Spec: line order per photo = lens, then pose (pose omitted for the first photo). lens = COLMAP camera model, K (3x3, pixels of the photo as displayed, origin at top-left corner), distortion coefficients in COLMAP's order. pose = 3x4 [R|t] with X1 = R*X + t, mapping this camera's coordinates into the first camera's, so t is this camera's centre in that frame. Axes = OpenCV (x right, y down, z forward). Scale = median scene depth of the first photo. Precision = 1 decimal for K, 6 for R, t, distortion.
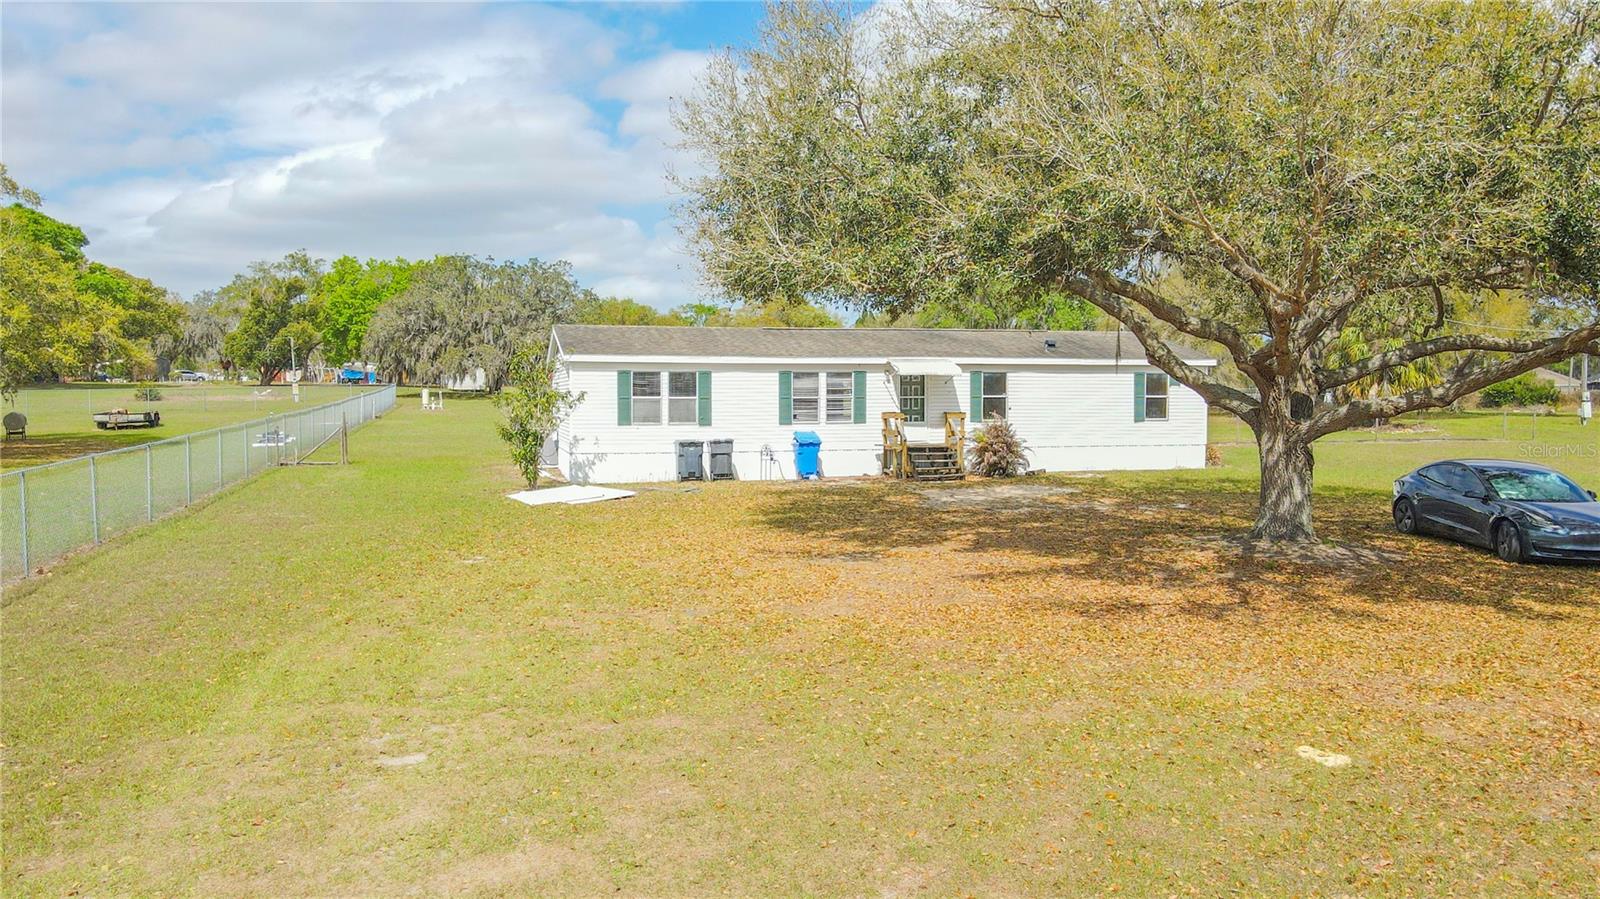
lens RADIAL K [[1163.4, 0, 800.0], [0, 1163.4, 449.5], [0, 0, 1]] dist [0.004325, 0.002474]
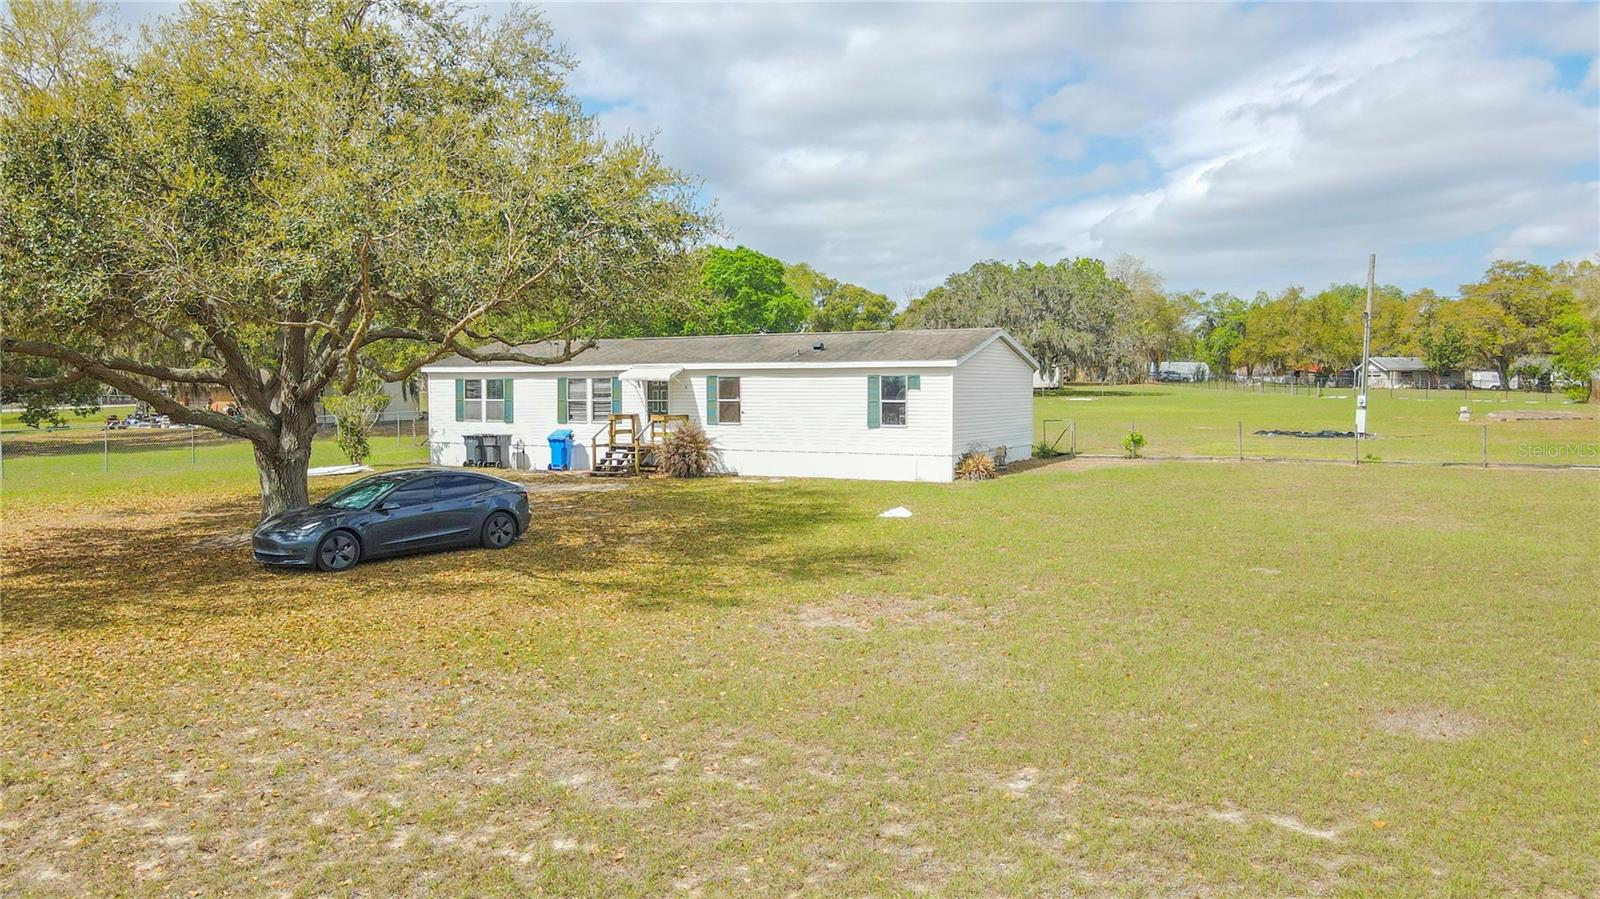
lens RADIAL K [[1163.4, 0, 800.0], [0, 1163.4, 449.5], [0, 0, 1]] dist [0.004325, 0.002474]
pose [[0.748636, 0.031786, -0.662218, 0.930533], [-0.033441, 0.999389, 0.010165, -0.015150], [0.662137, 0.014536, 0.749242, 0.282599]]
